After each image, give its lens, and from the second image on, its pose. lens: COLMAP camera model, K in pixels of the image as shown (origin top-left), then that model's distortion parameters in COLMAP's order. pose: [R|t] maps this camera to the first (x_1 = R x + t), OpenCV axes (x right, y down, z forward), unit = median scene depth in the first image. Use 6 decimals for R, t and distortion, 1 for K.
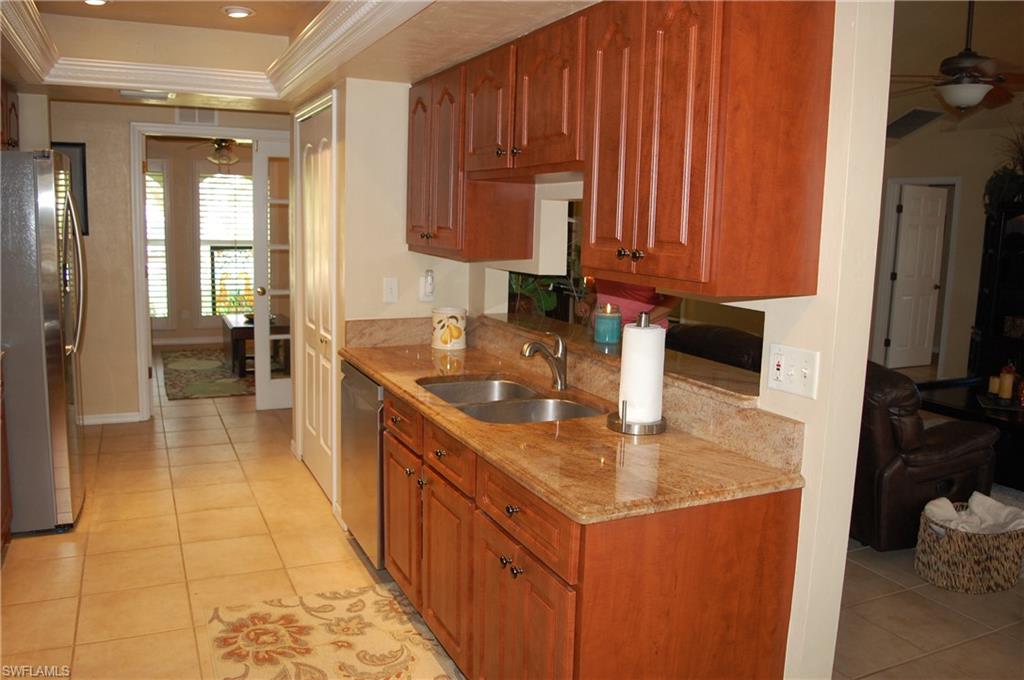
lens RADIAL K [[805.0, 0, 512.3], [0, 805.0, 335.4], [0, 0, 1]] dist [-0.093671, 0.023147]
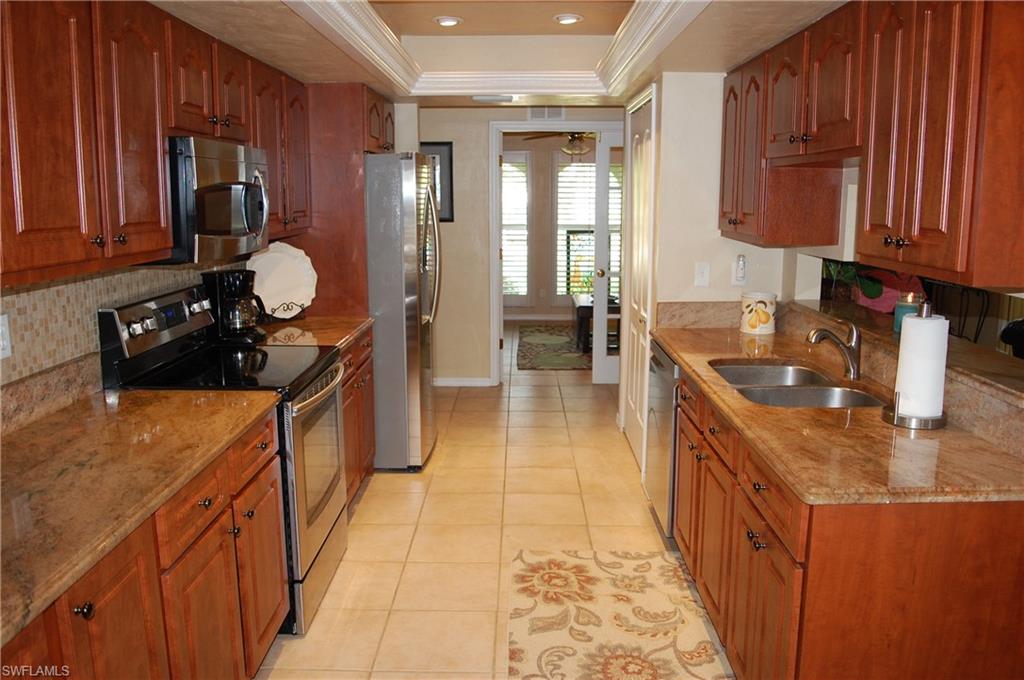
lens RADIAL K [[805.0, 0, 512.3], [0, 805.0, 335.4], [0, 0, 1]] dist [-0.093671, 0.023147]
pose [[0.899674, 0.046282, -0.434102, 0.096473], [-0.037070, 0.998872, 0.029668, 0.001228], [0.434986, -0.010599, 0.900375, -0.045869]]
